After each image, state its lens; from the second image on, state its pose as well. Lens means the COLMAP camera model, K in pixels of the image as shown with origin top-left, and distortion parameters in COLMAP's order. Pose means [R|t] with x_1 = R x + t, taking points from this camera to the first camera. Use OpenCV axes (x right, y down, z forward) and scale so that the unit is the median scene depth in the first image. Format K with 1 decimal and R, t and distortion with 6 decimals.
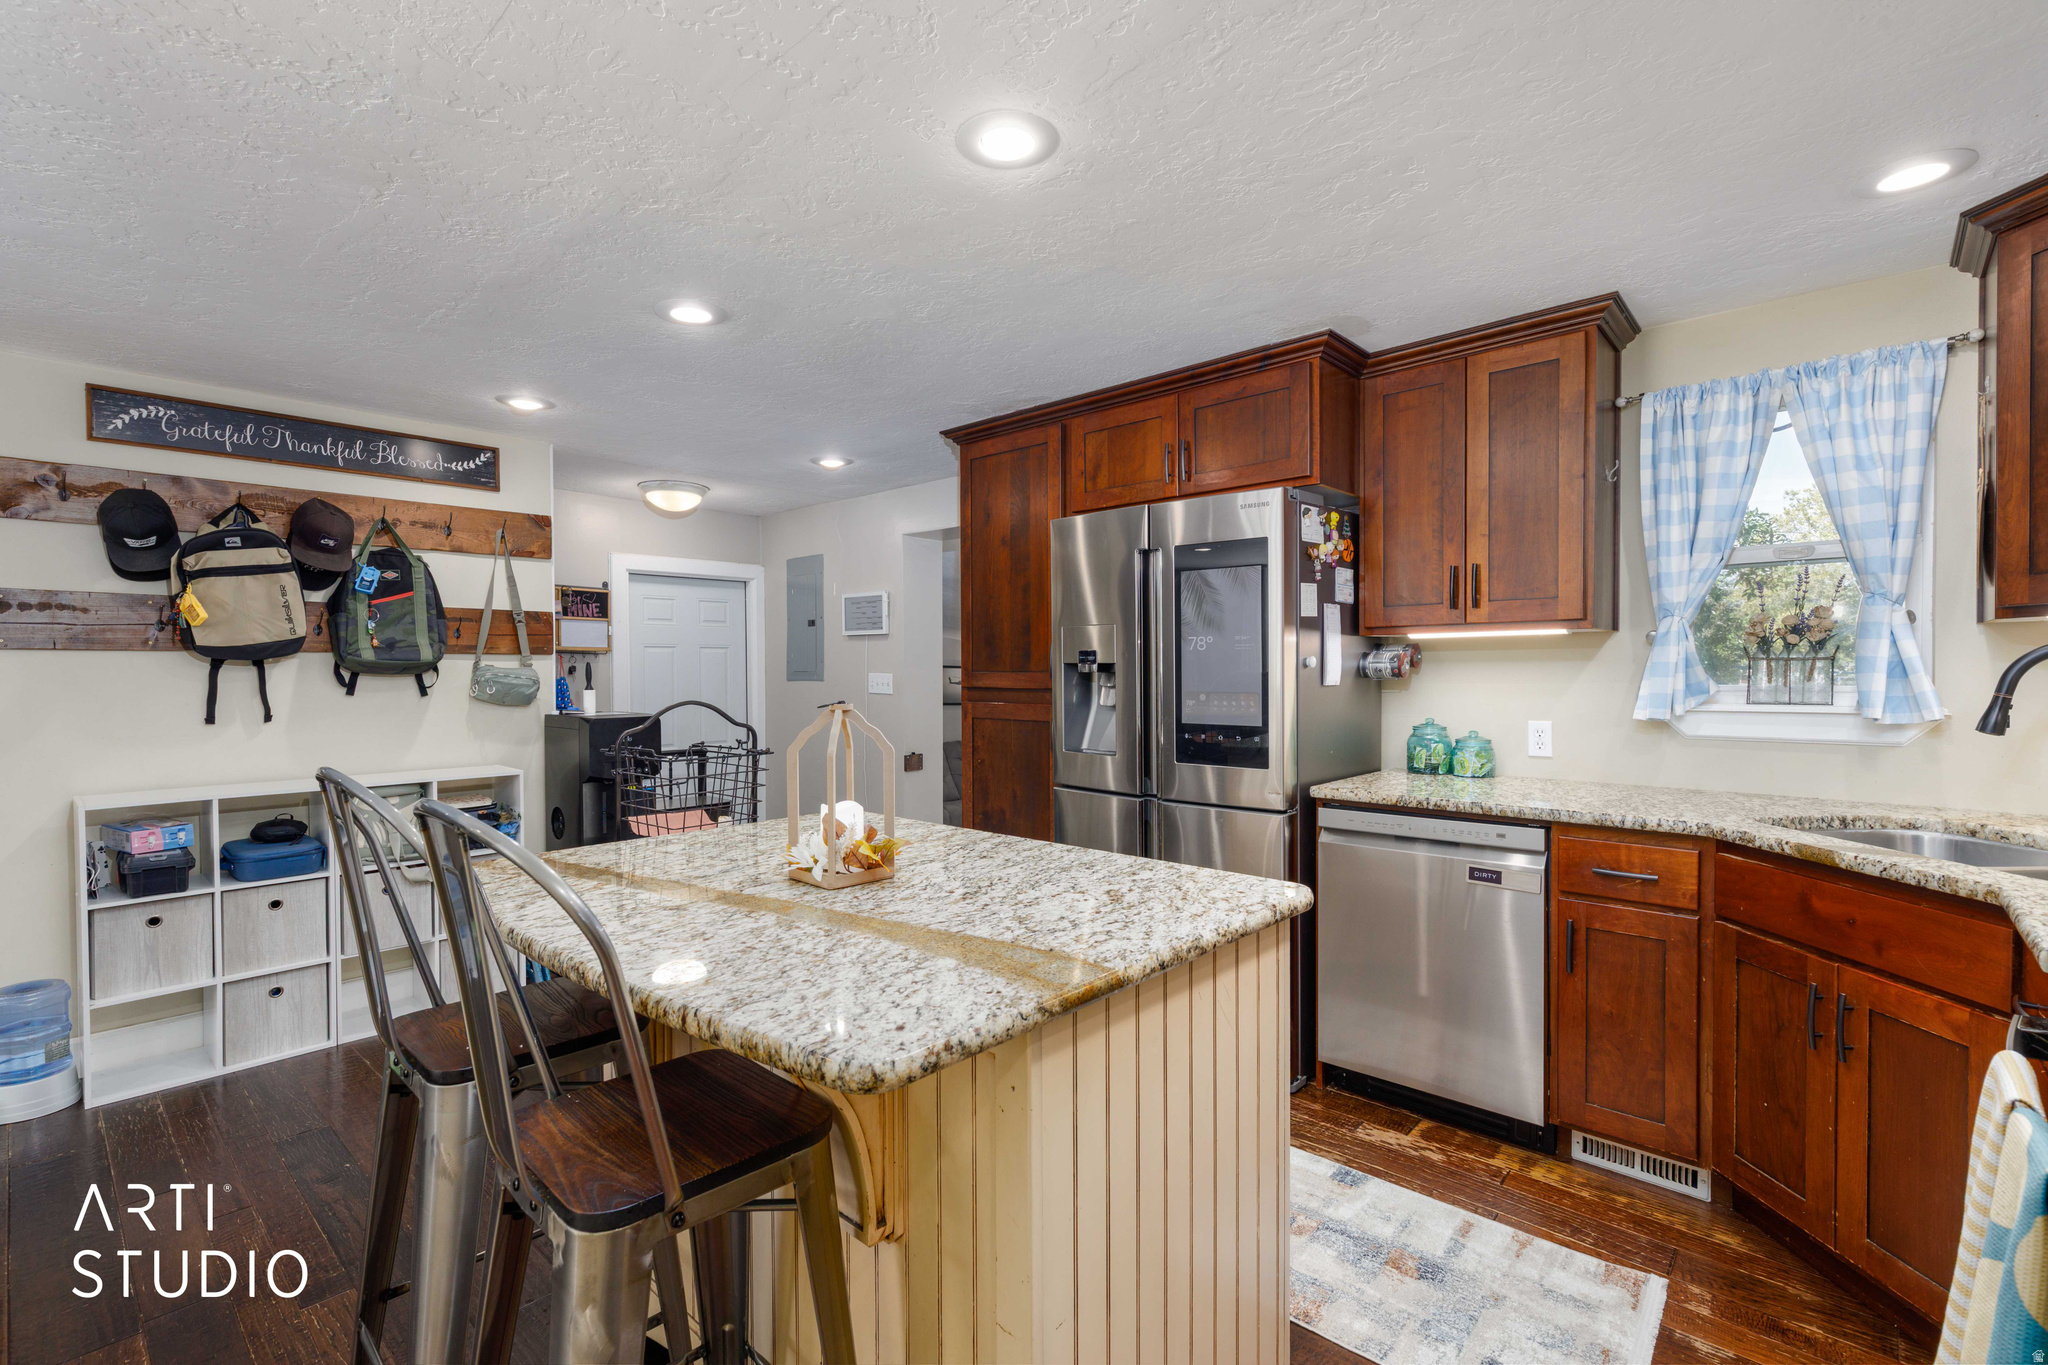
lens RADIAL K [[933.3, 0, 1018.5], [0, 933.3, 682.4], [0, 0, 1]] dist [0.011402, 0.000328]
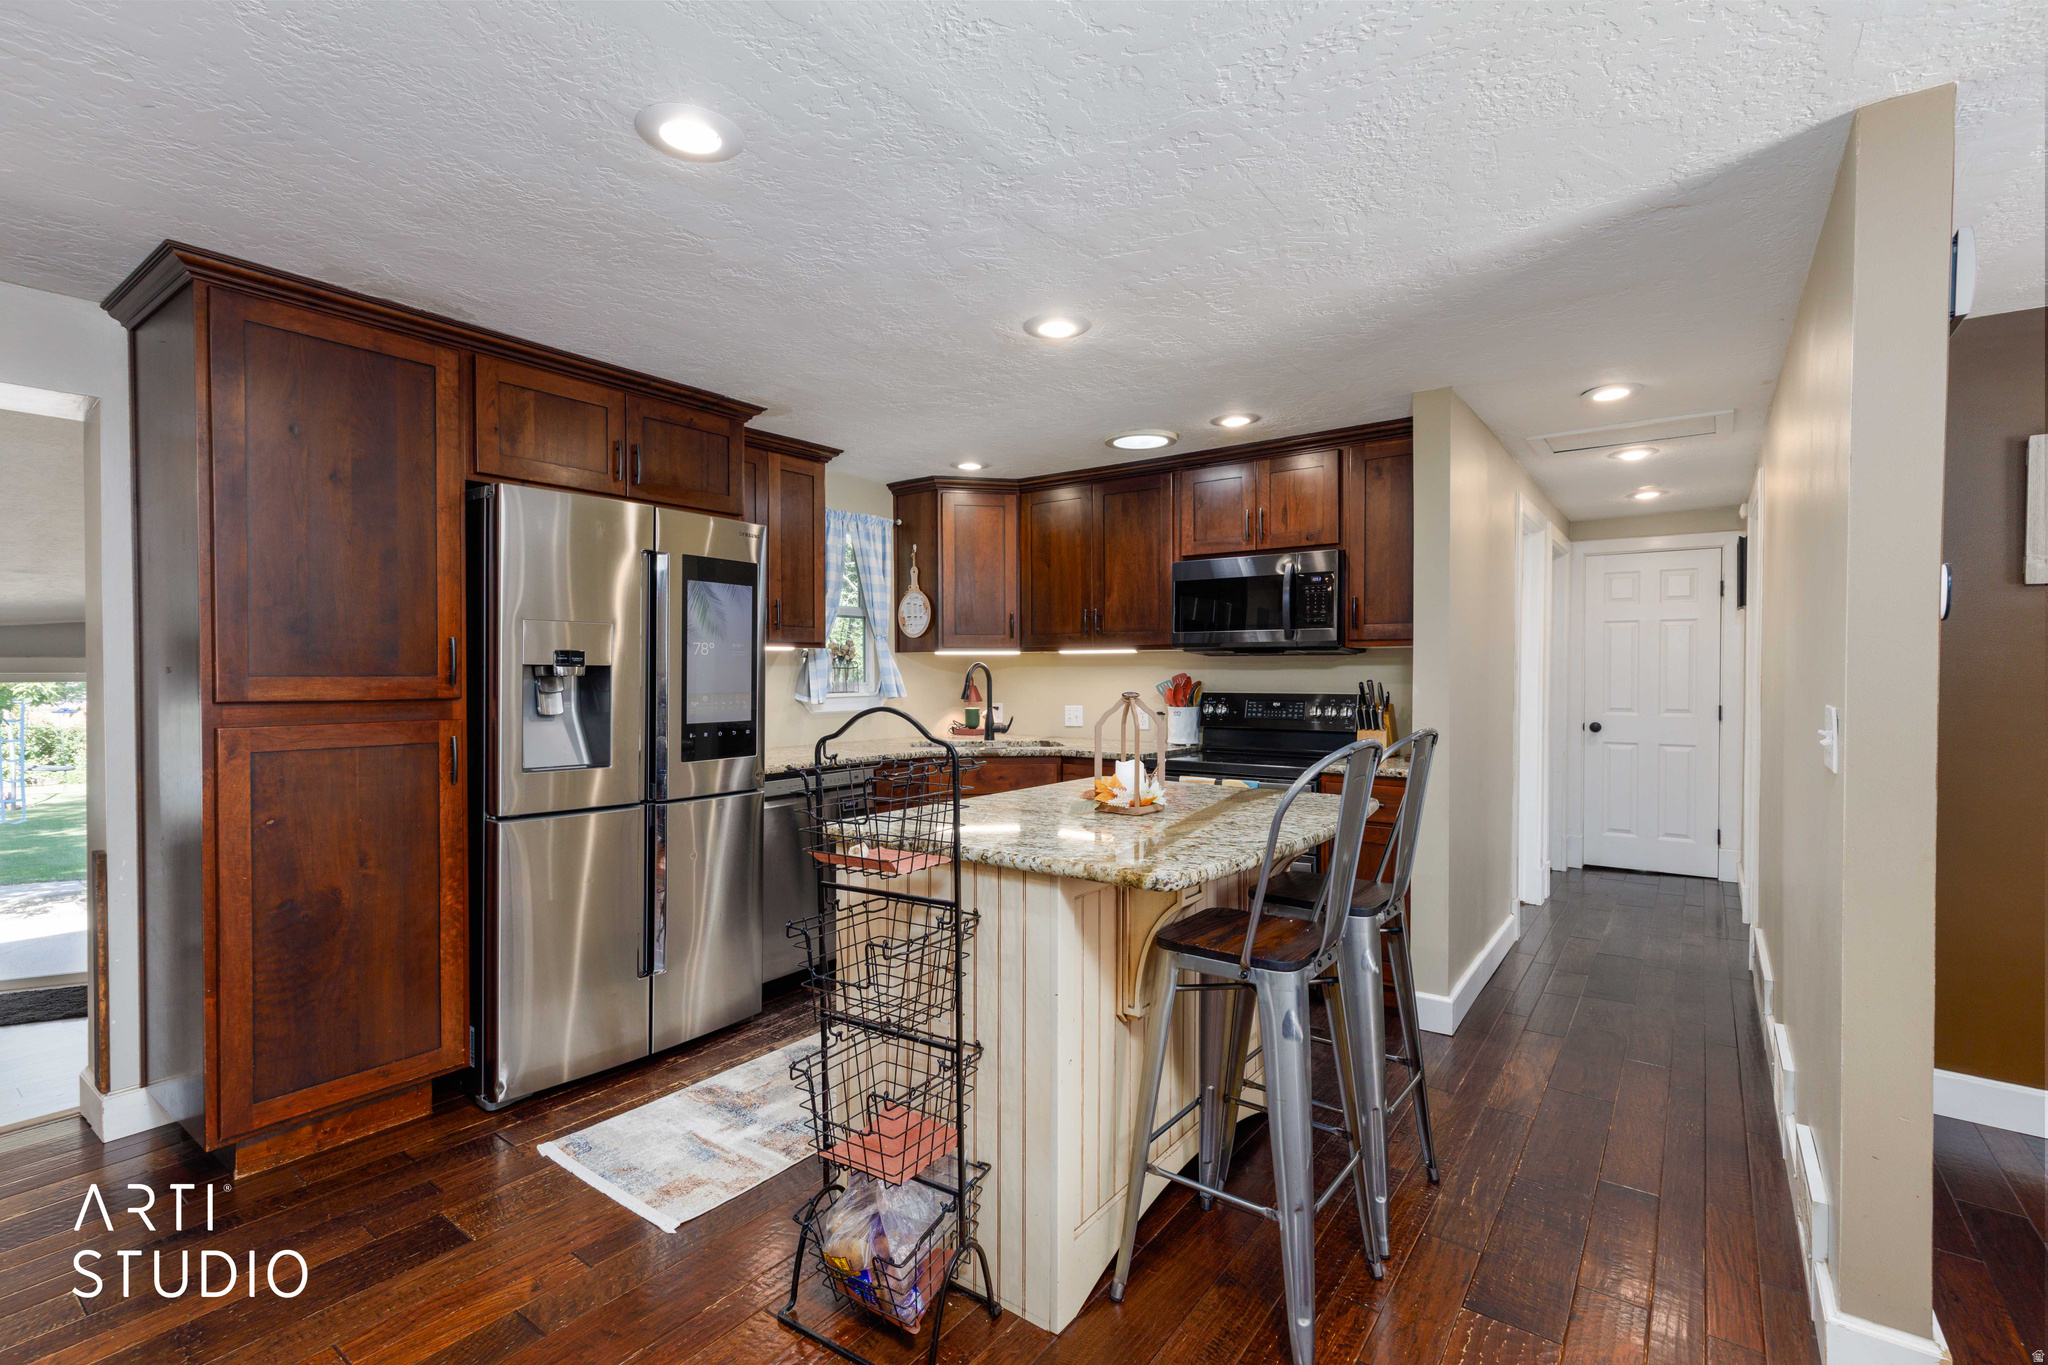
lens RADIAL K [[933.3, 0, 1022.5], [0, 933.3, 679.4], [0, 0, 1]] dist [0.011402, 0.000328]
pose [[-0.108886, -0.004927, 0.994042, -0.936997], [0.013696, 0.999885, 0.006456, -0.007857], [-0.993960, 0.014317, -0.108806, 0.760860]]
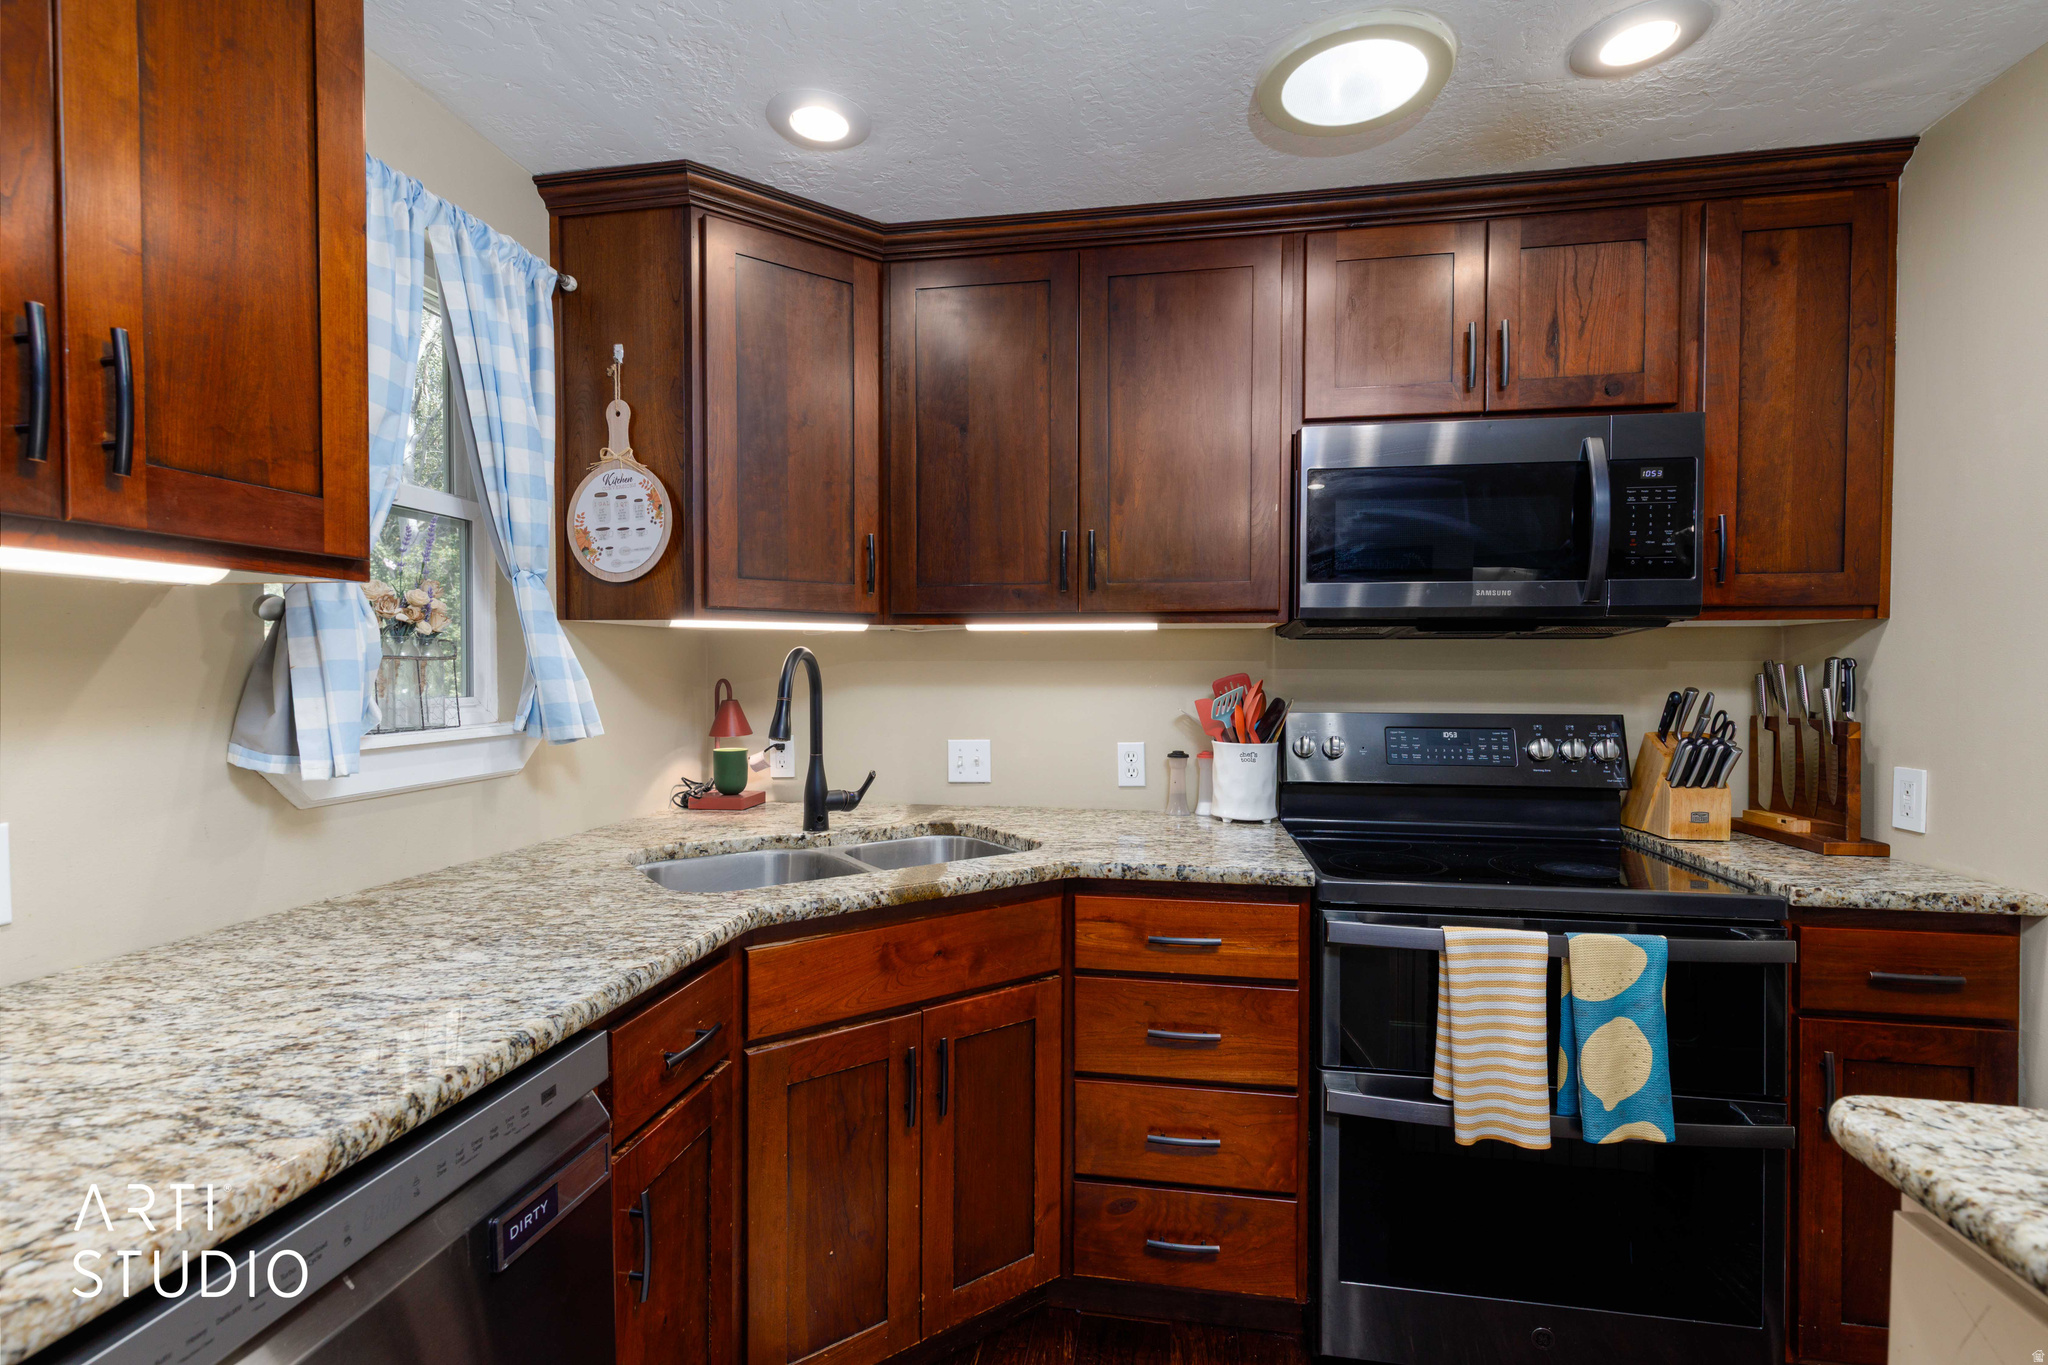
lens RADIAL K [[933.3, 0, 1030.0], [0, 933.3, 680.2], [0, 0, 1]] dist [0.011402, 0.000328]
pose [[-0.551616, -0.008666, 0.834053, 0.060586], [0.011650, 0.999768, 0.018092, -0.014349], [-0.834017, 0.019696, -0.551387, 0.896025]]
